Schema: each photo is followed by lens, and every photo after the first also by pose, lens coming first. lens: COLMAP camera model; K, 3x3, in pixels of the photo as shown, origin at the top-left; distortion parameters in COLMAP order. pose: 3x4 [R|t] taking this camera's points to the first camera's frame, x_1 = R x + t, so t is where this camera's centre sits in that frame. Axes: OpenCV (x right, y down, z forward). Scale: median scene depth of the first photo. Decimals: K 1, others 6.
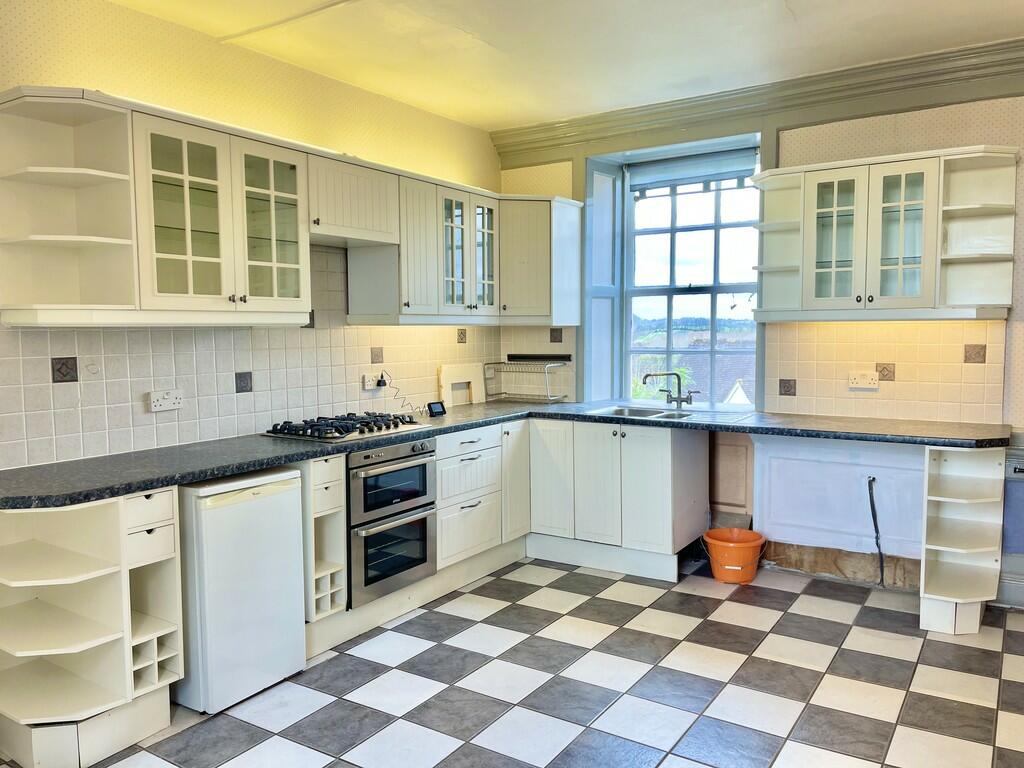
lens RADIAL K [[774.9, 0, 509.6], [0, 774.9, 386.7], [0, 0, 1]] dist [0.001148, -0.011423]
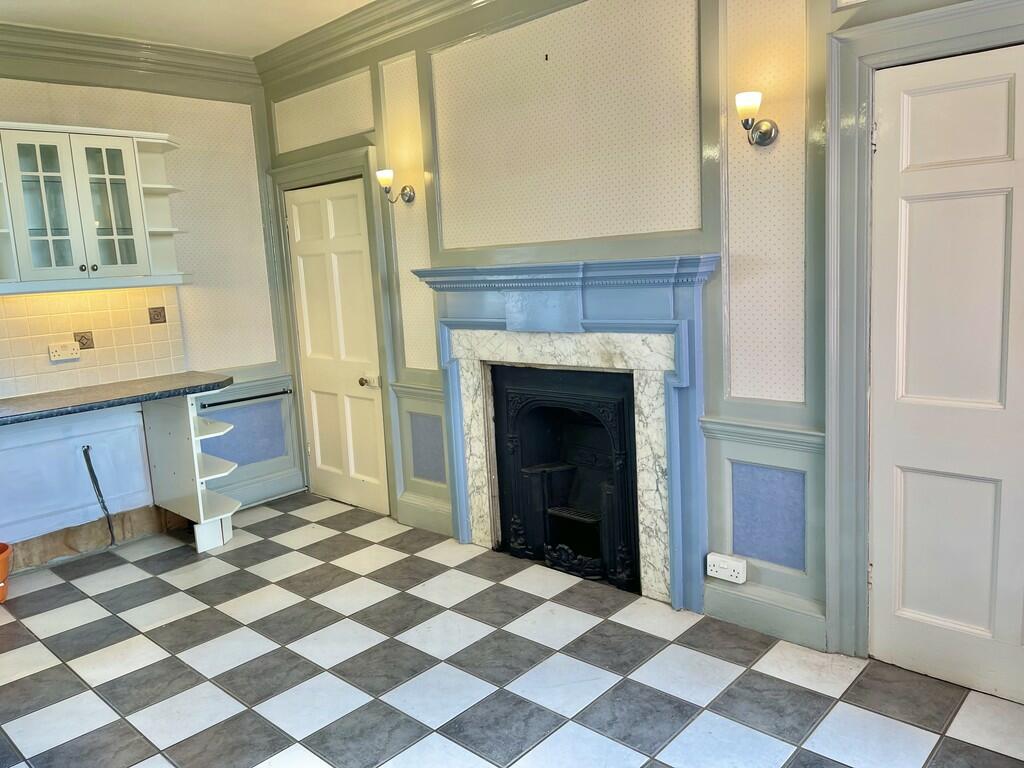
lens RADIAL K [[774.9, 0, 509.4], [0, 774.9, 380.8], [0, 0, 1]] dist [0.001148, -0.011423]
pose [[0.153736, -0.151314, 0.976458, -0.455500], [0.134014, 0.982267, 0.131114, -0.027286], [-0.978982, 0.110702, 0.171288, 0.300172]]
